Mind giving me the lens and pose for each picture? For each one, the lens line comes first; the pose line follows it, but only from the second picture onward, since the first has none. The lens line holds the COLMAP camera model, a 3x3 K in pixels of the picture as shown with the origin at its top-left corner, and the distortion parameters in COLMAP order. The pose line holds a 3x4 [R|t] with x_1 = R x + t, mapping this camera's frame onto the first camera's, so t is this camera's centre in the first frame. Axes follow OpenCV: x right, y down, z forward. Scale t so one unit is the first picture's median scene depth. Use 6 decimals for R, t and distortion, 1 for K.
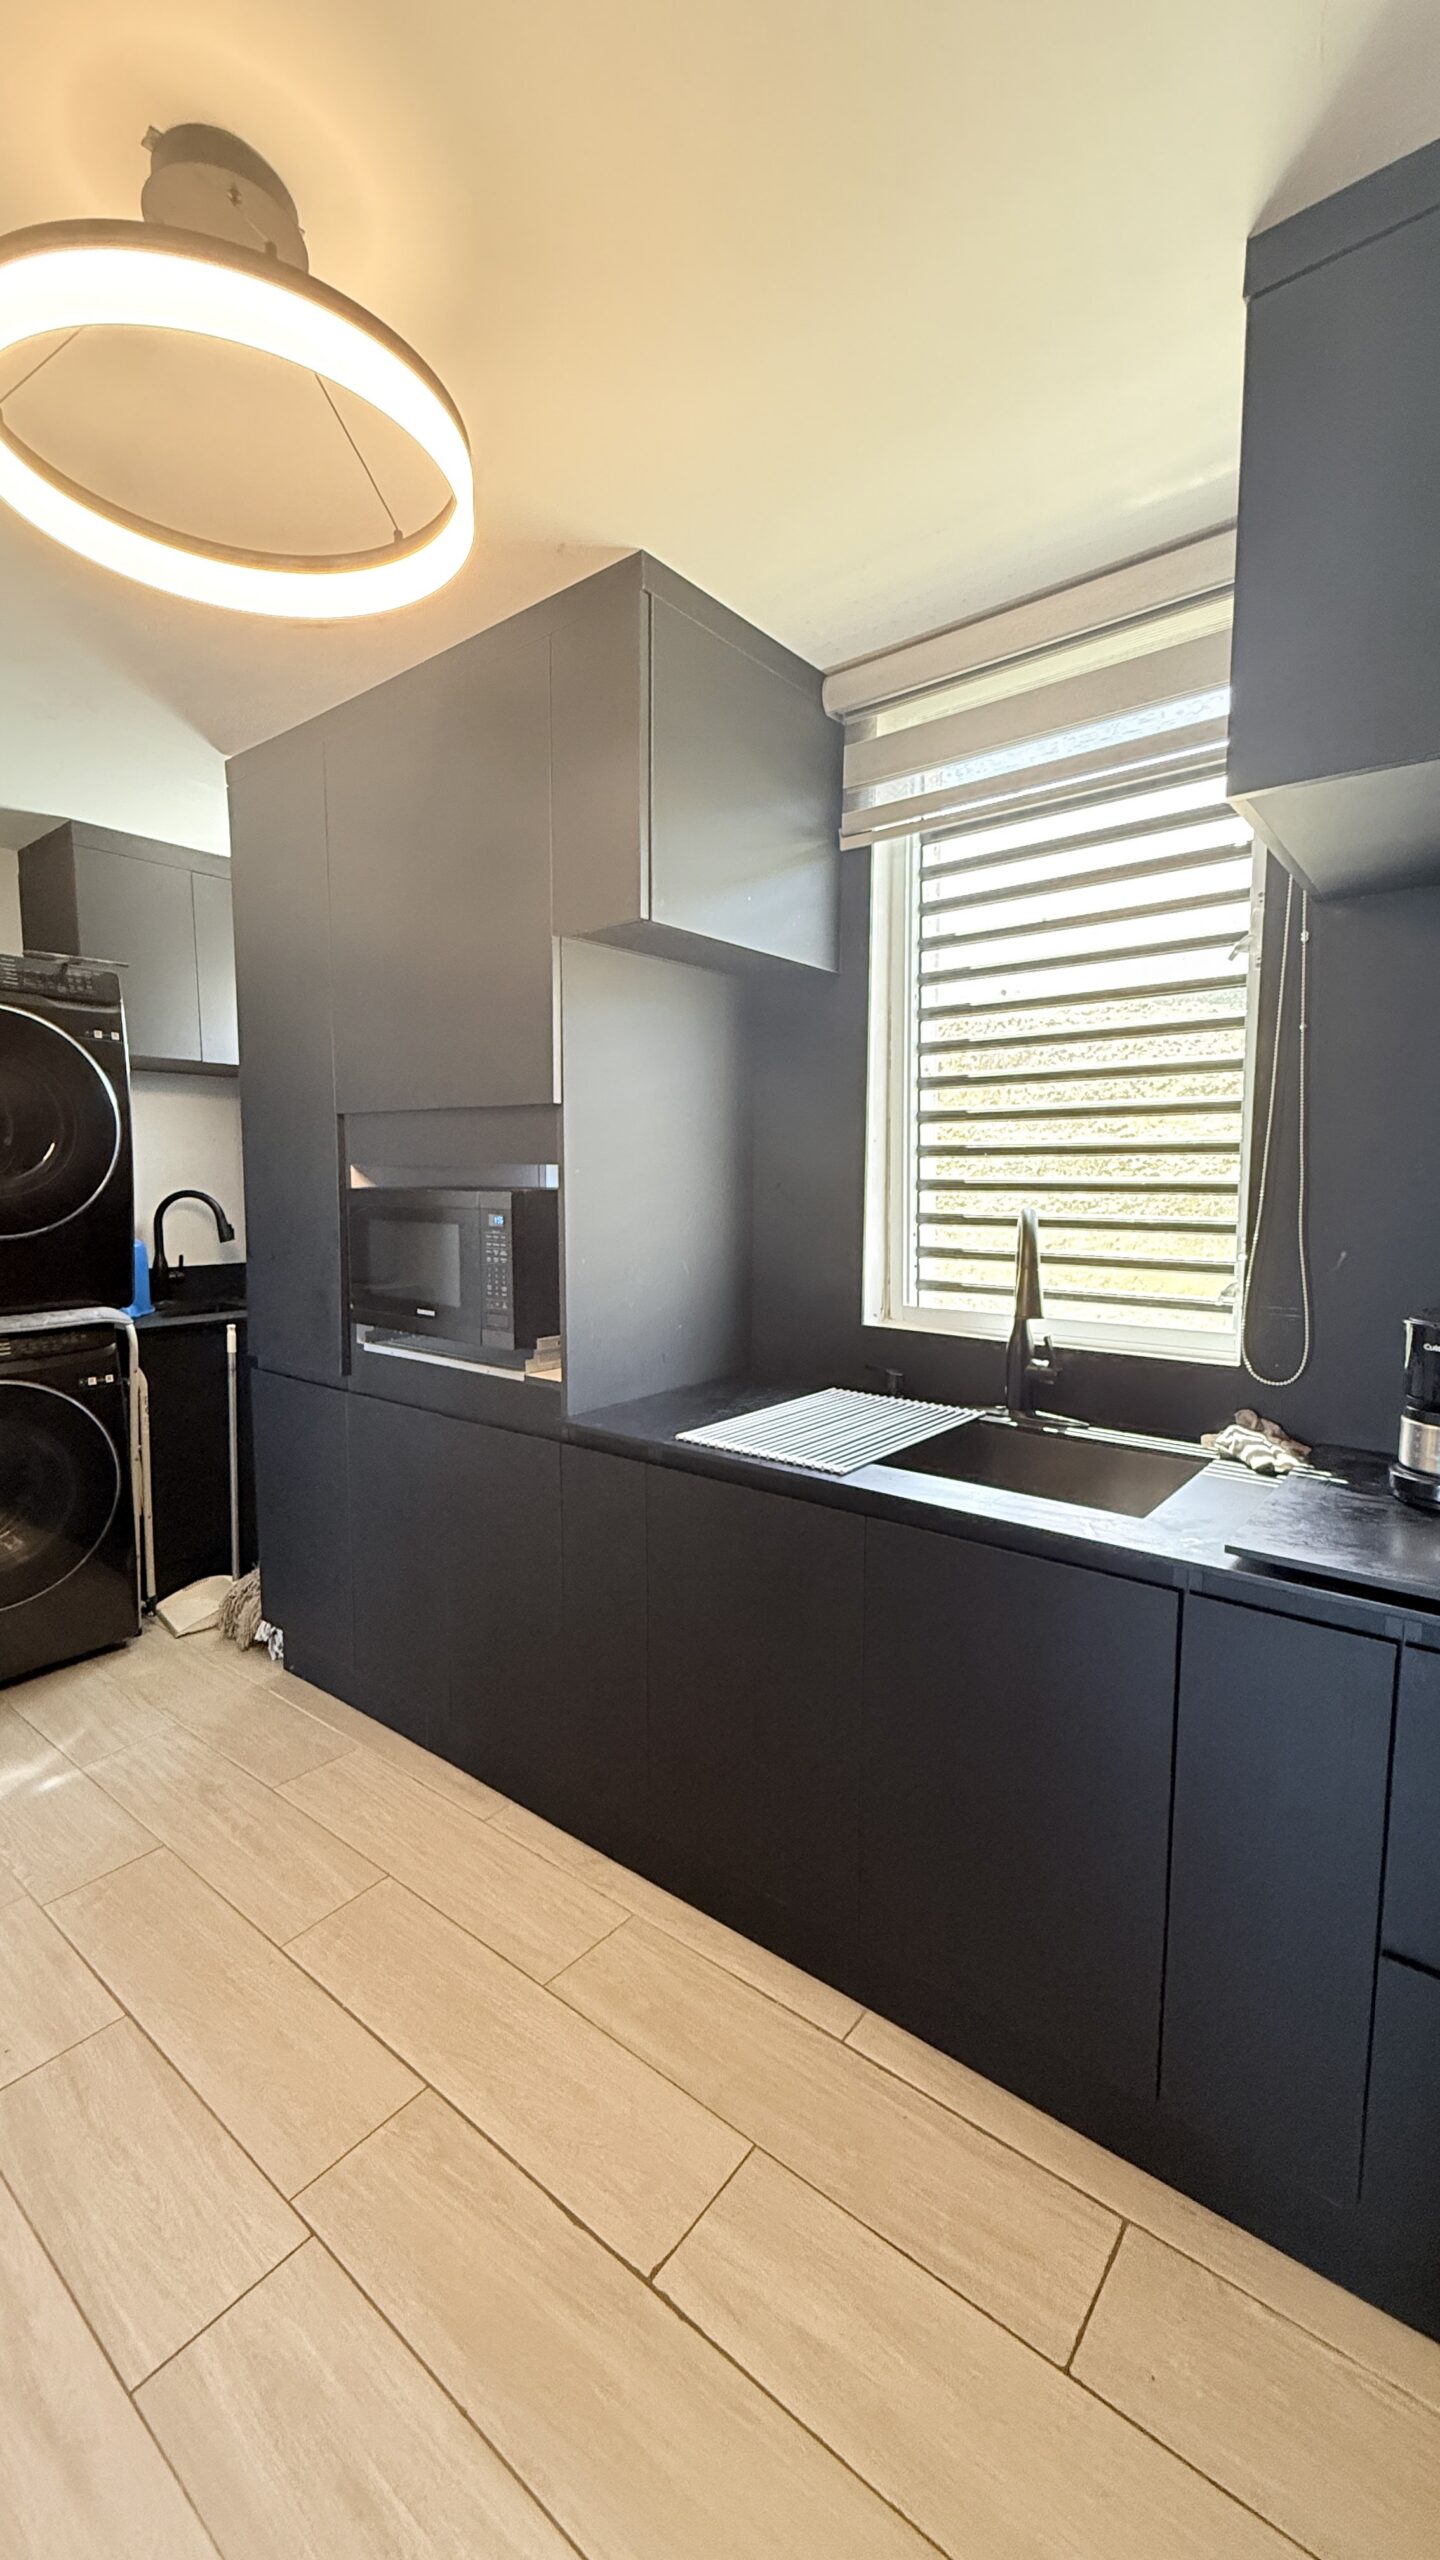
lens RADIAL K [[1013.1, 0, 713.2], [0, 1013.1, 1280.7], [0, 0, 1]] dist [-0.002013, -0.000934]
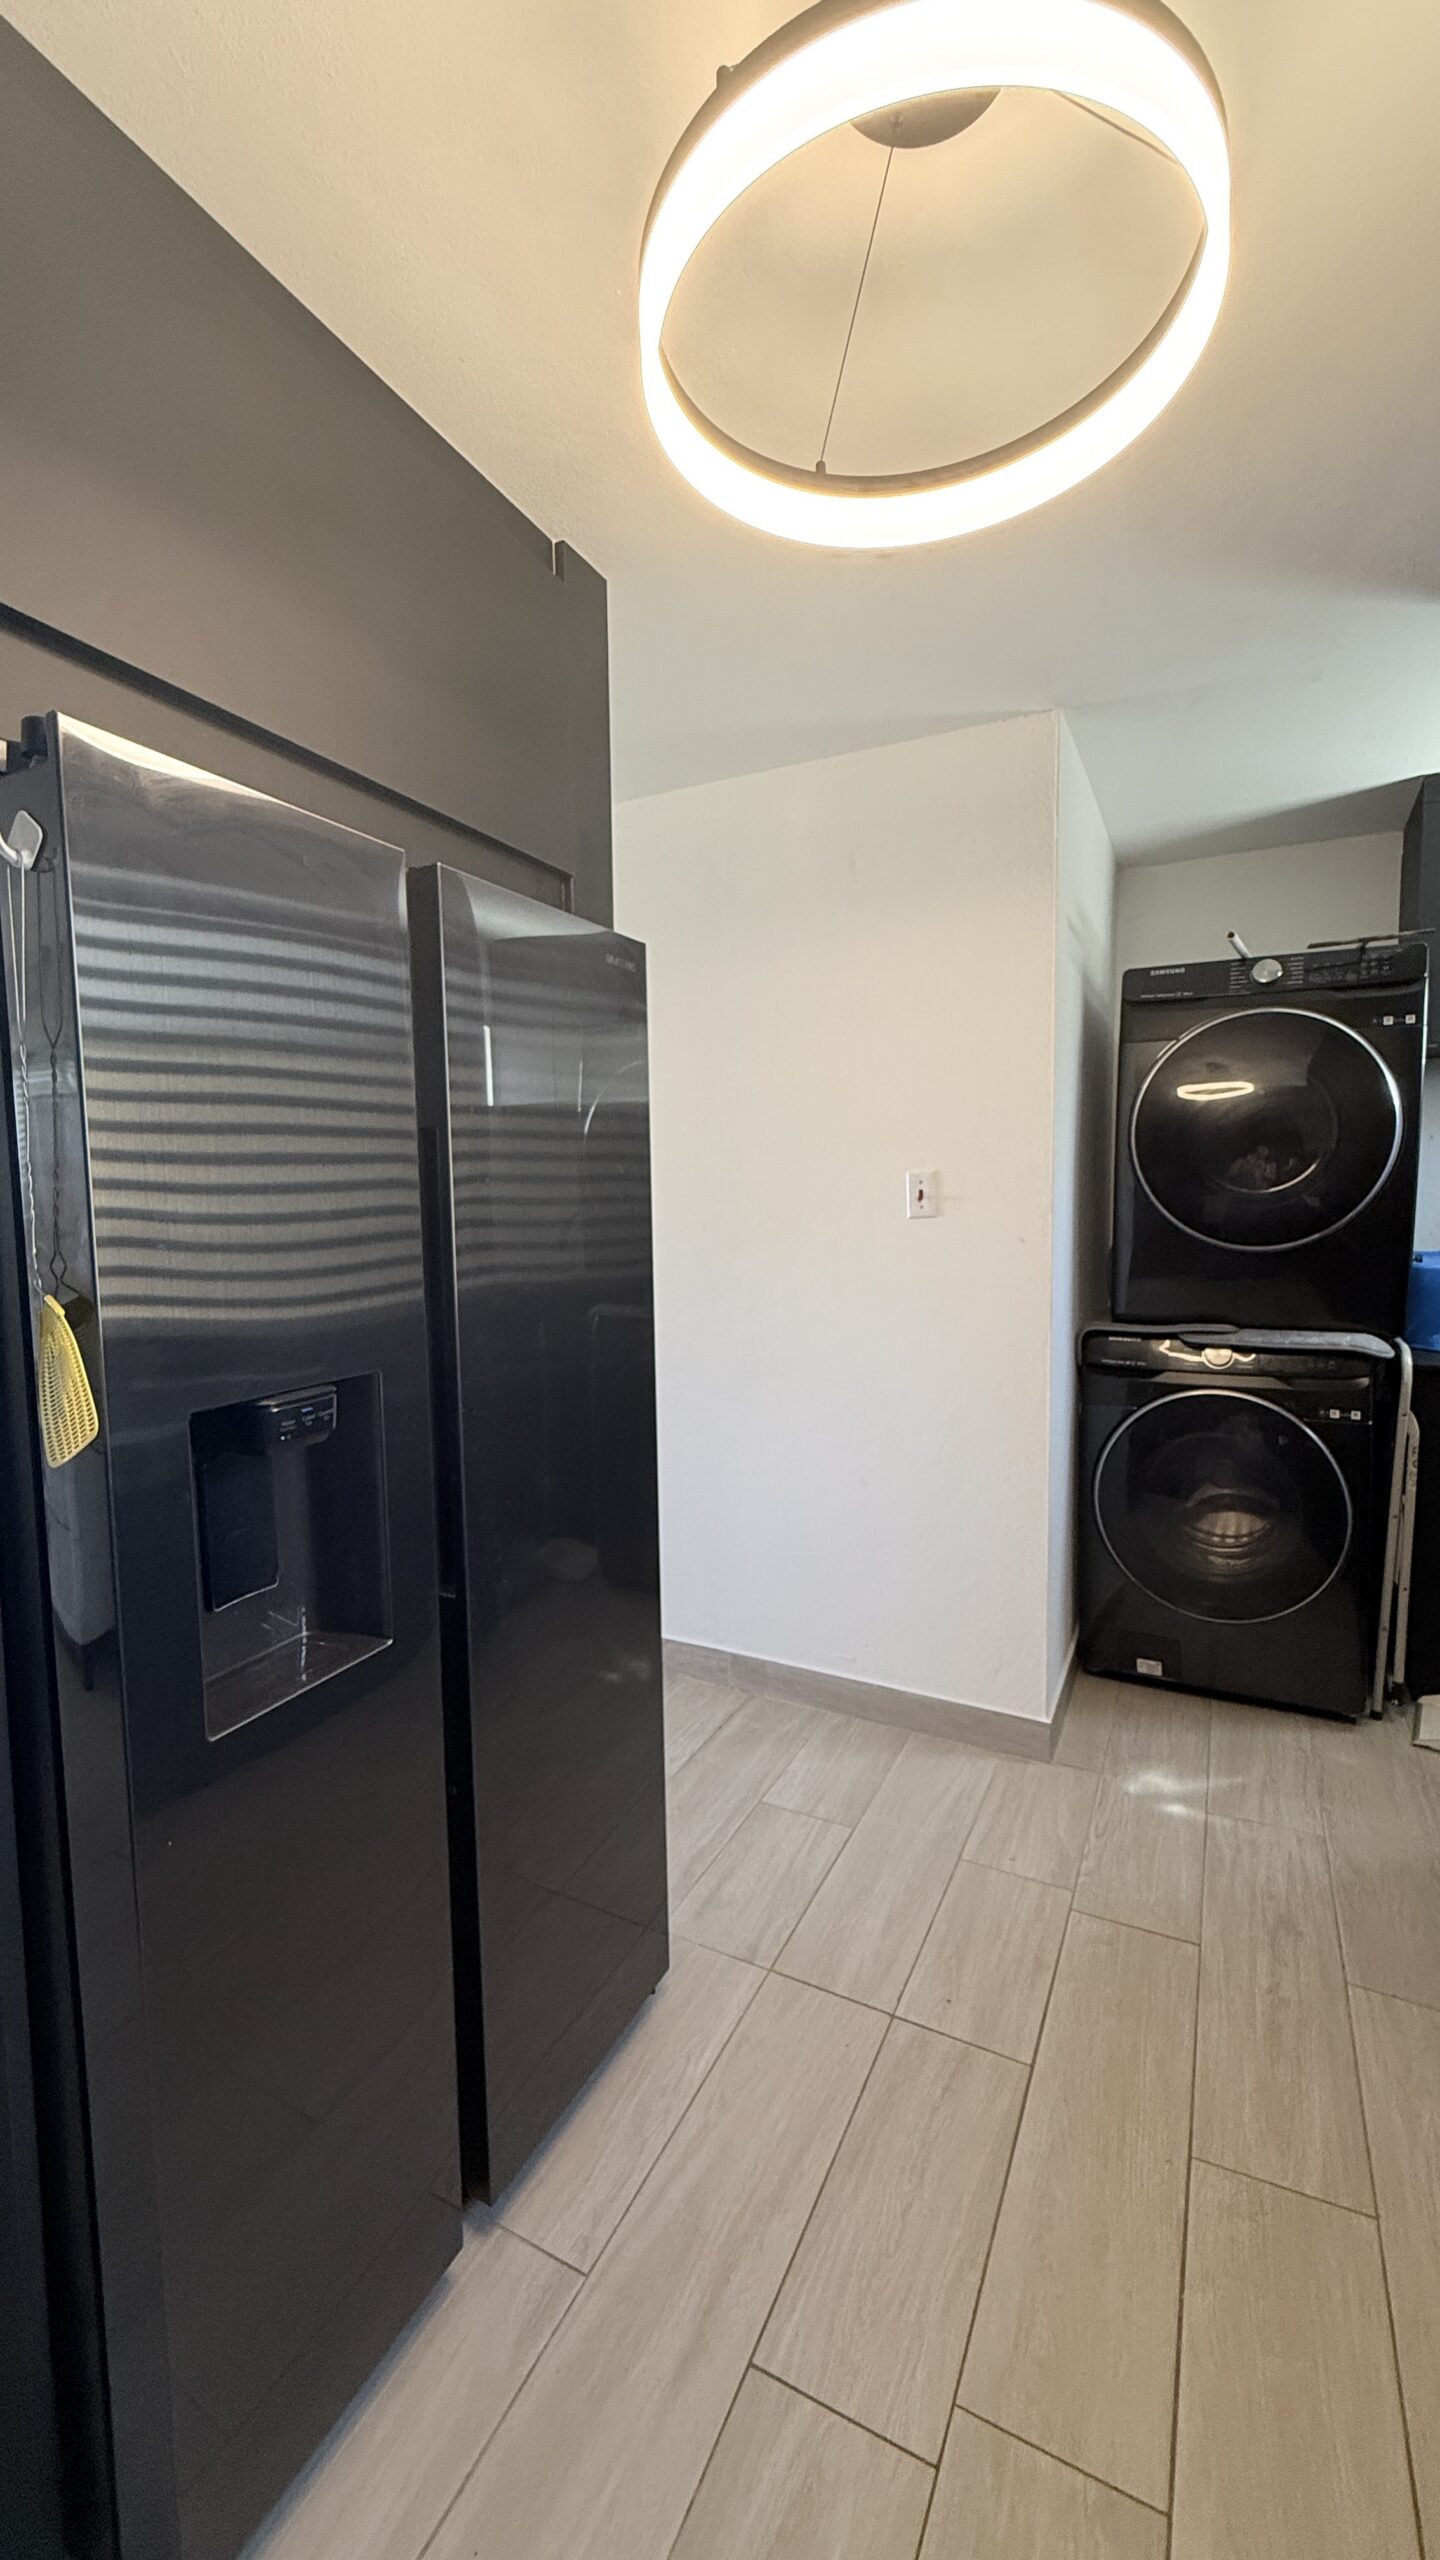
lens RADIAL K [[1013.1, 0, 713.2], [0, 1013.1, 1280.7], [0, 0, 1]] dist [-0.002013, -0.000934]
pose [[0.202454, 0.078935, -0.976105, 0.446360], [-0.085425, 0.994370, 0.062694, -0.086833], [0.975559, 0.070691, 0.208057, 0.877460]]
